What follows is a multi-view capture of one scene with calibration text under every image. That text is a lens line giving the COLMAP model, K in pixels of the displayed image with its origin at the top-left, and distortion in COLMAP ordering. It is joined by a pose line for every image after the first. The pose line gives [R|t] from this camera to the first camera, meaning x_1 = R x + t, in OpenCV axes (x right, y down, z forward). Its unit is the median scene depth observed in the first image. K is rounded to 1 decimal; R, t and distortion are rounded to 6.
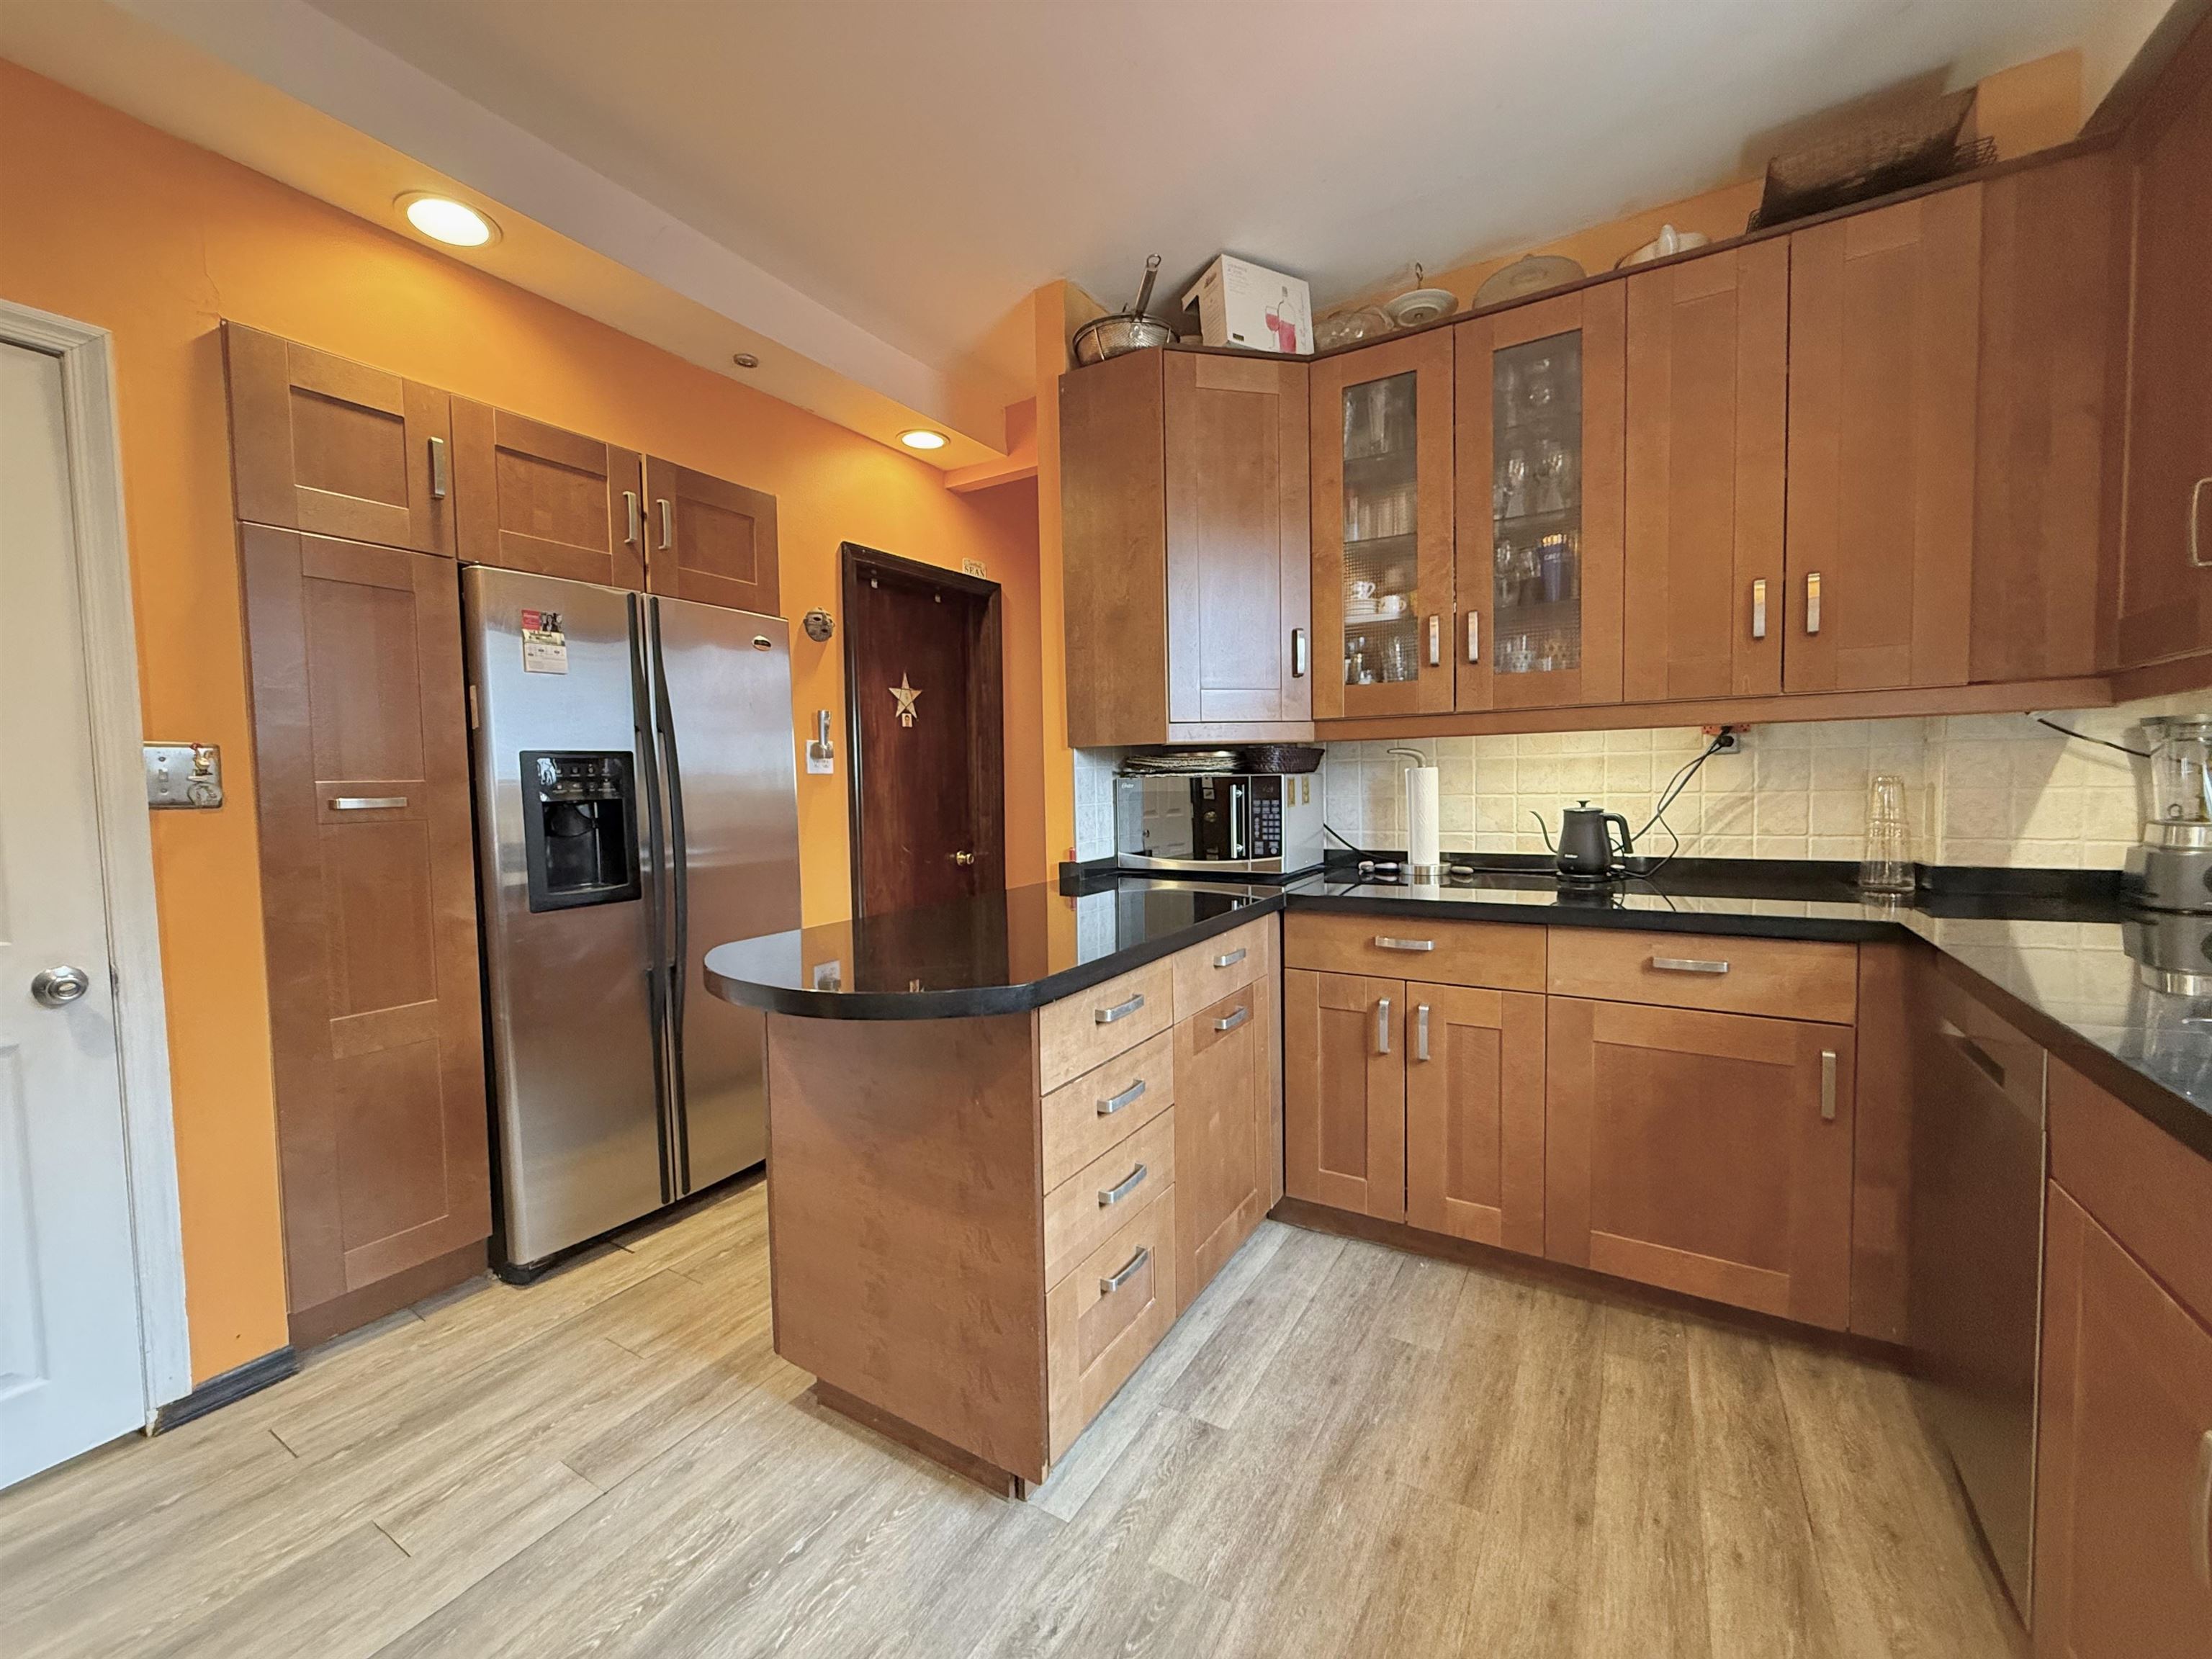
lens RADIAL K [[875.3, 0, 1104.7], [0, 875.3, 829.2], [0, 0, 1]] dist [-0.002079, -0.000072]
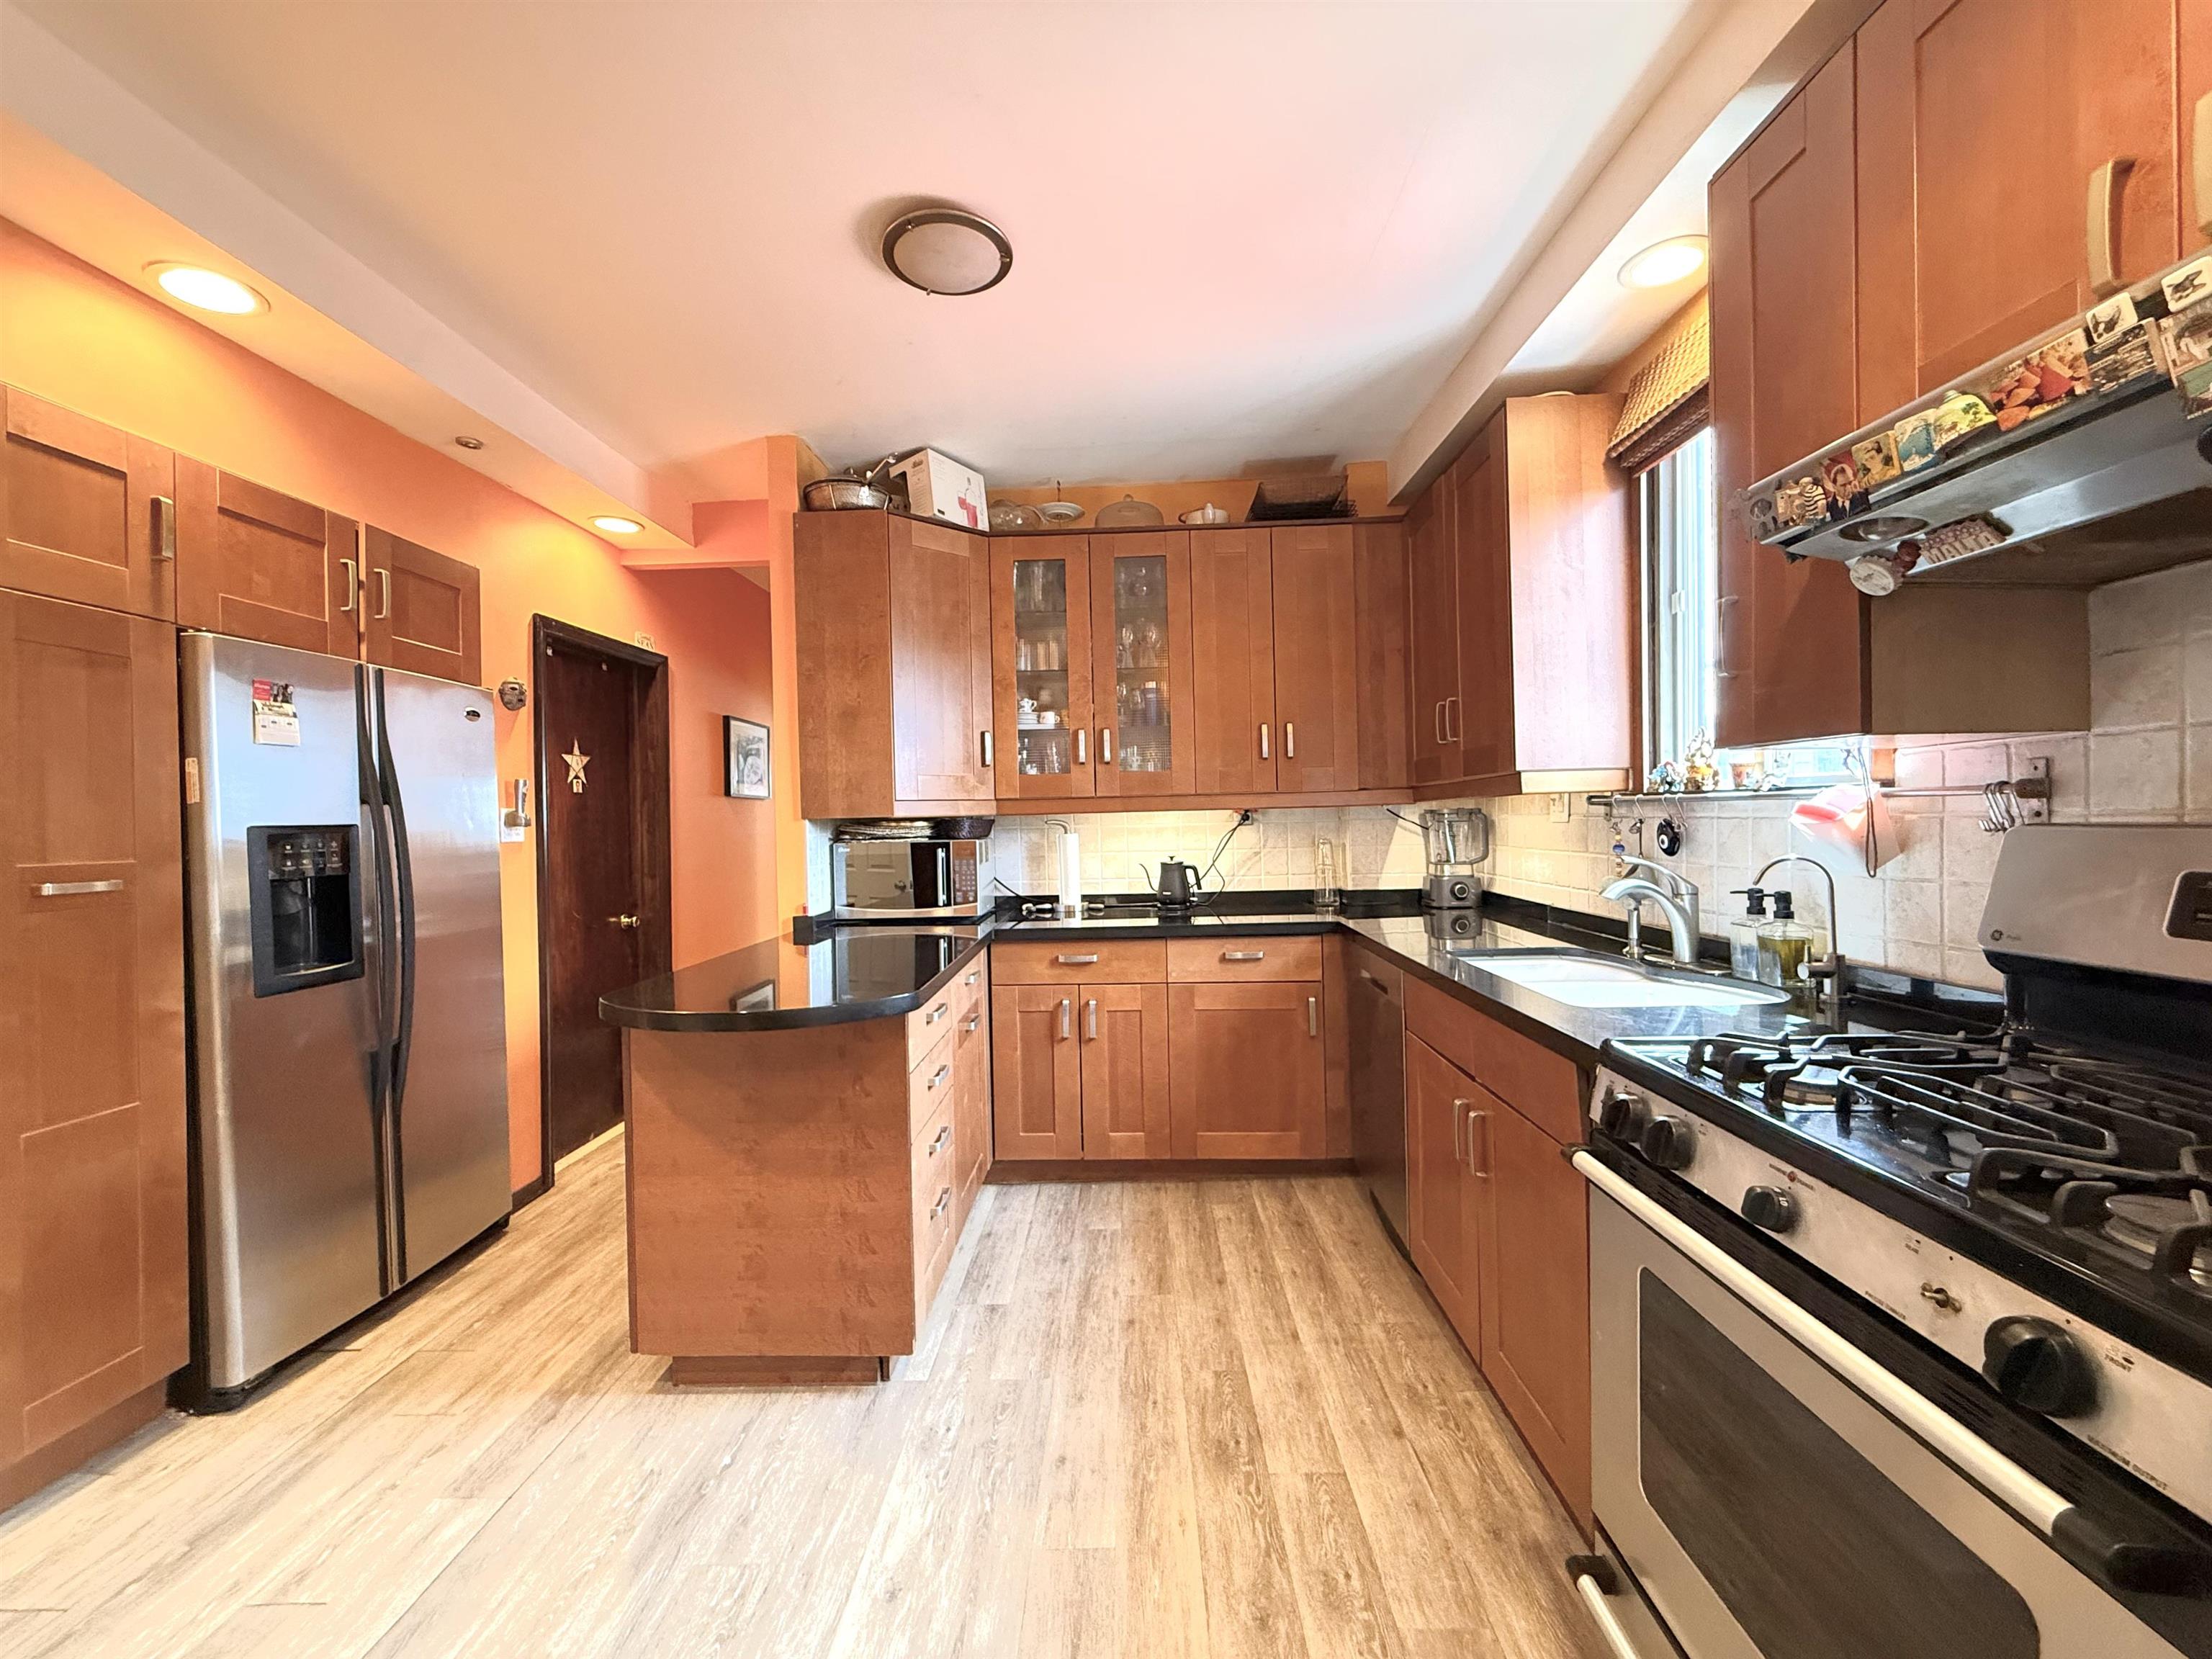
lens RADIAL K [[875.3, 0, 1106.2], [0, 875.3, 829.3], [0, 0, 1]] dist [-0.002079, -0.000072]
pose [[0.869508, -0.004522, 0.493899, -0.325898], [0.032538, 0.998310, -0.048142, -0.010914], [-0.492847, 0.057931, 0.868186, -0.282394]]
